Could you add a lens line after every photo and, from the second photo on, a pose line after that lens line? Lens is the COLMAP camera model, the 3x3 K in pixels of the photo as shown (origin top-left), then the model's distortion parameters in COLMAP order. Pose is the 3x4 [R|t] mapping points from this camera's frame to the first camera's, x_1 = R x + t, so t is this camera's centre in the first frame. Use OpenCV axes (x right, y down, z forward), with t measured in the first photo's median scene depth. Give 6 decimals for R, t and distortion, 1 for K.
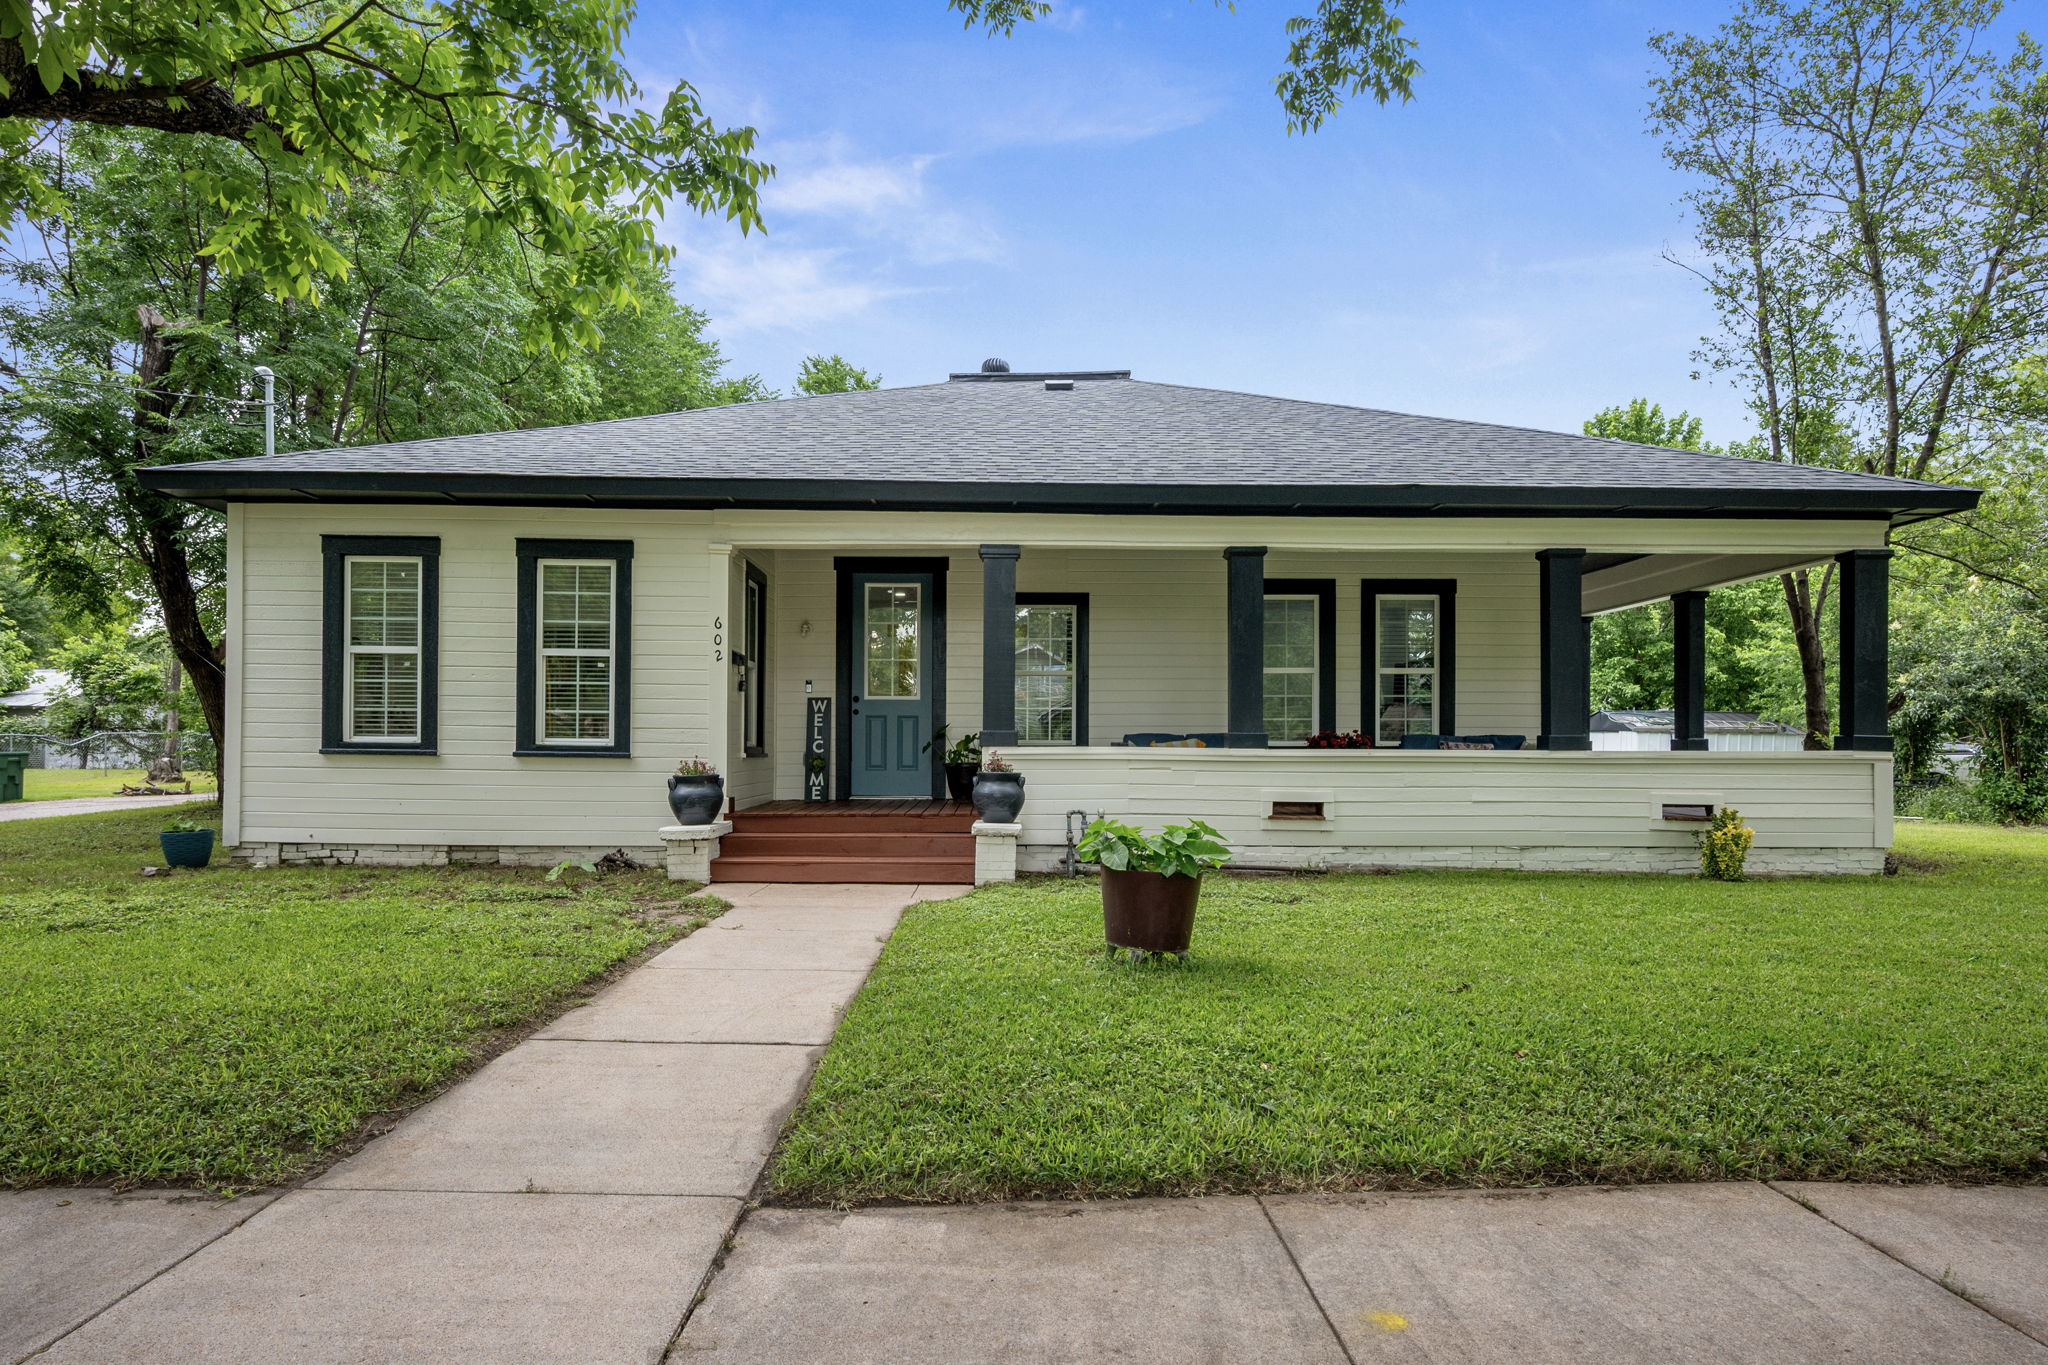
lens RADIAL K [[856.6, 0, 1024.0], [0, 856.6, 663.2], [0, 0, 1]] dist [-0.000729, 0.000257]
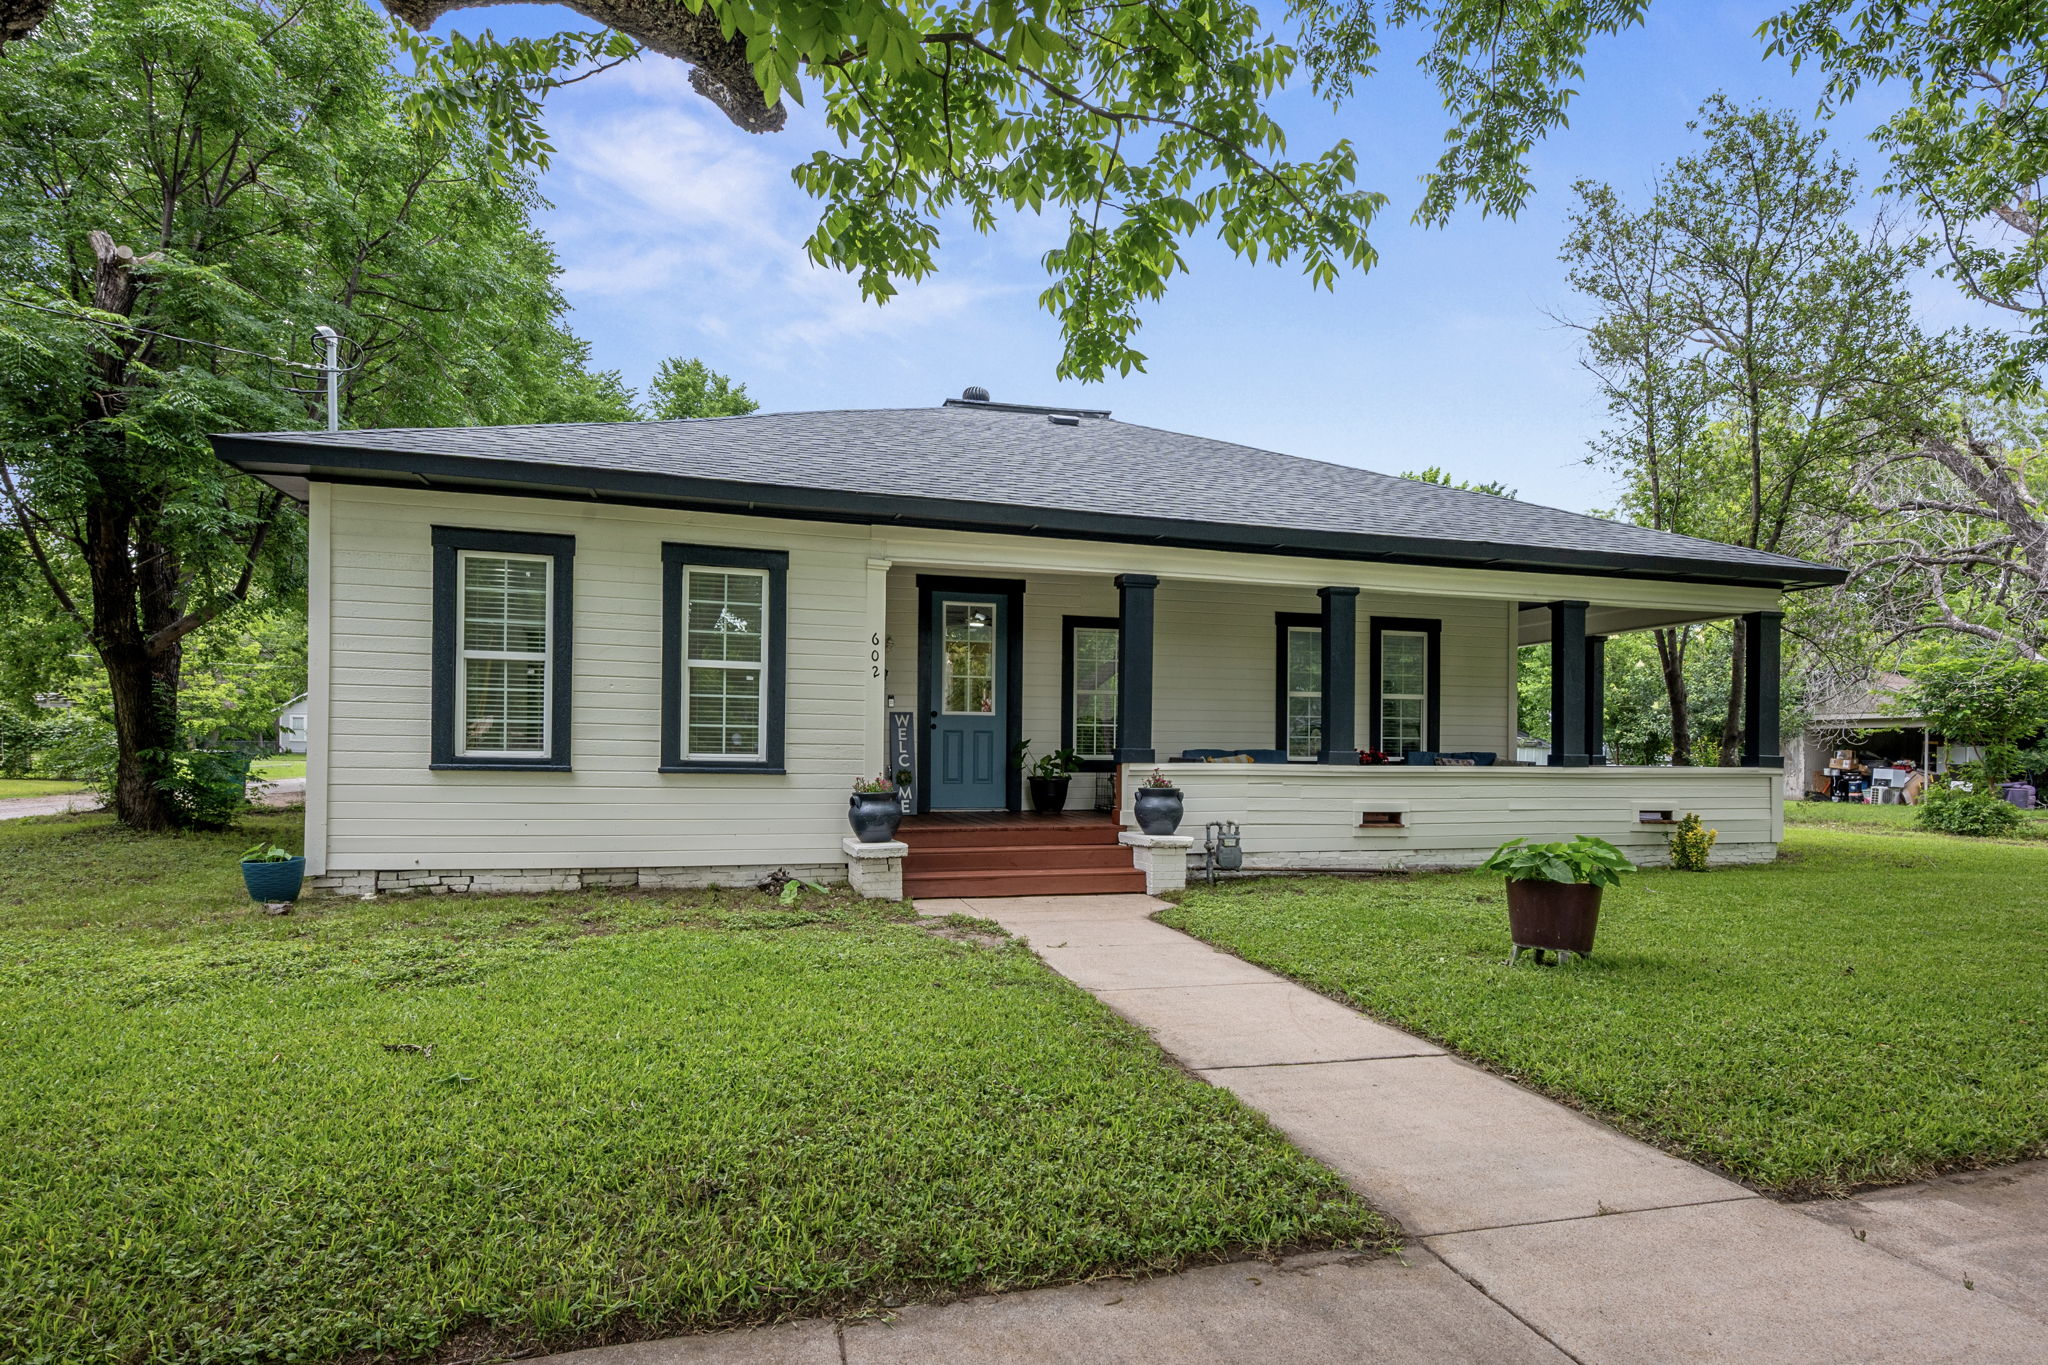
lens RADIAL K [[805.9, 0, 1024.0], [0, 805.9, 682.5], [0, 0, 1]] dist [0.000124, 0.000081]
pose [[0.978198, 0.022756, 0.206422, -0.380076], [-0.024660, 0.999674, 0.006654, -0.006573], [-0.206203, -0.011599, 0.978440, 0.046610]]
